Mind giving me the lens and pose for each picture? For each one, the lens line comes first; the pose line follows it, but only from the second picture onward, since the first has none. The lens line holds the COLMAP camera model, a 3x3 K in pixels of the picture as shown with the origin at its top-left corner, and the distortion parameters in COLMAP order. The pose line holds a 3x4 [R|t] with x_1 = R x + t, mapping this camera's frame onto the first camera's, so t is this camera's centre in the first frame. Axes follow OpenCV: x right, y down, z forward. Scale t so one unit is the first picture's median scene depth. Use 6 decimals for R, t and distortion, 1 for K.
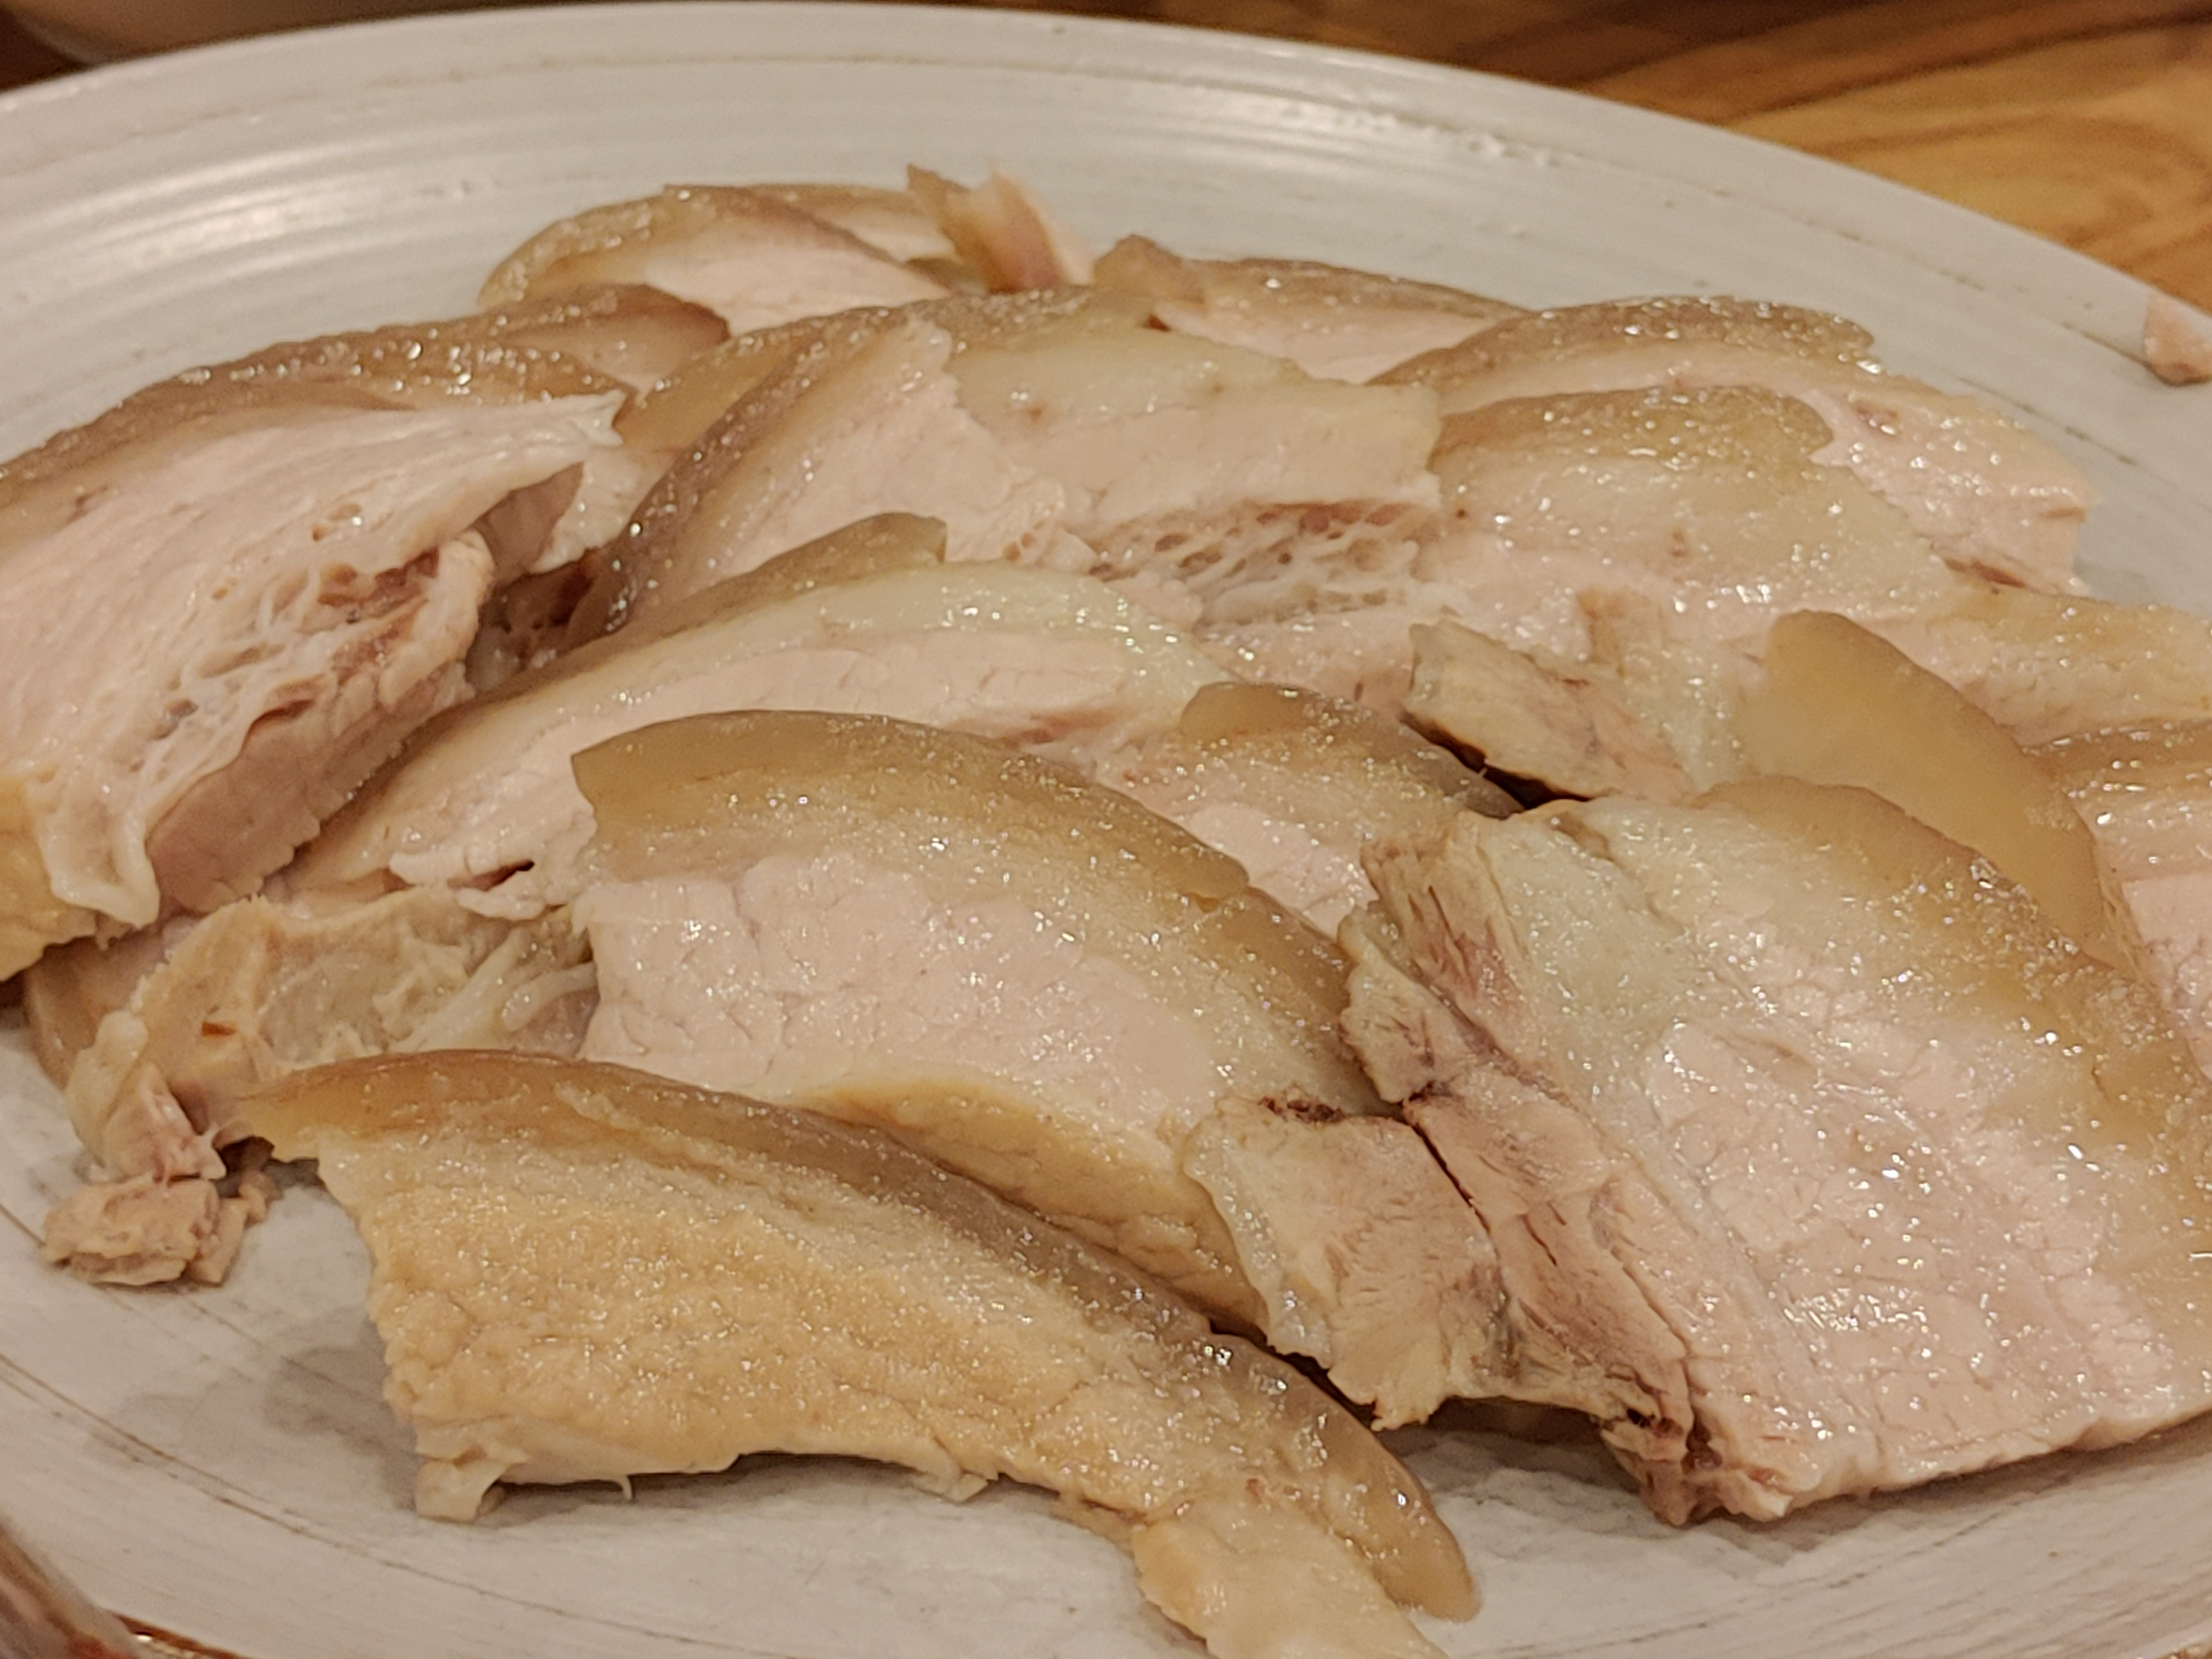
lens RADIAL K [[5232.8, 0, 1106.0], [0, 5232.8, 821.6], [0, 0, 1]] dist [0.009022, 0.000000]
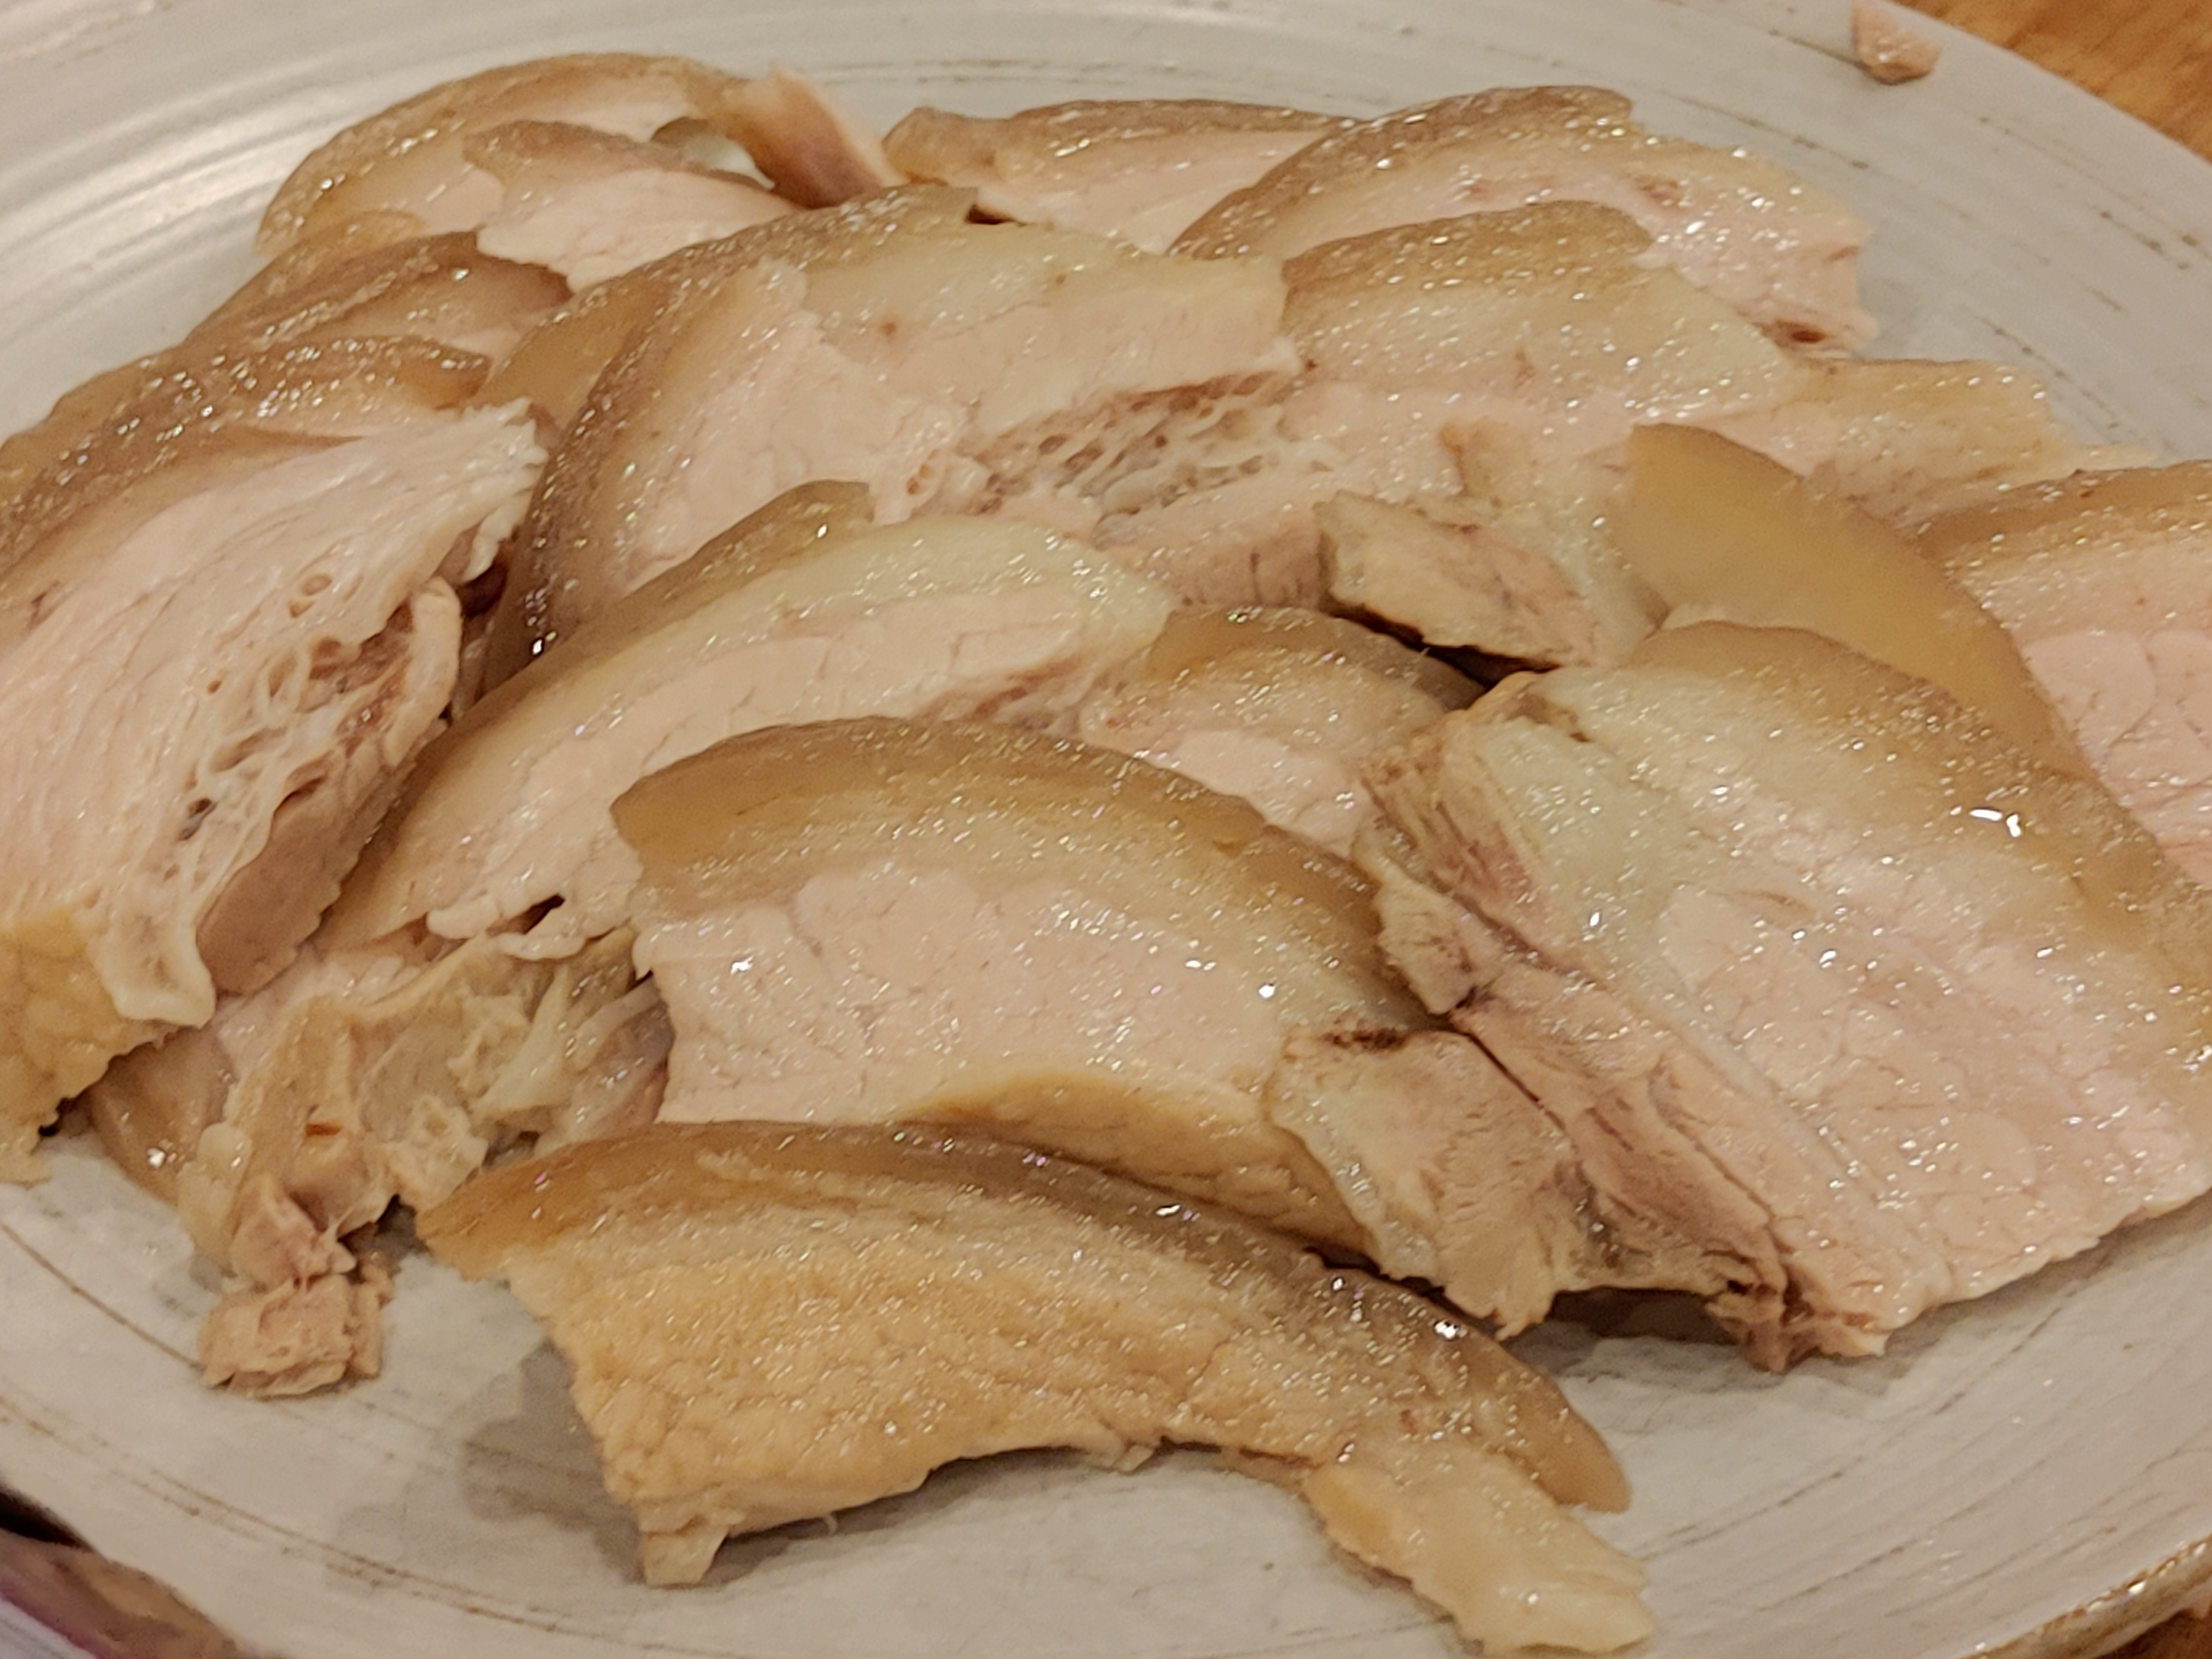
lens RADIAL K [[5232.8, 0, 1111.0], [0, 5232.8, 839.1], [0, 0, 1]] dist [0.009022, 0.000000]
pose [[0.982035, -0.159138, 0.101405, -0.111591], [0.147685, 0.982680, 0.111932, -0.108469], [-0.117461, -0.094945, 0.988528, -0.034564]]
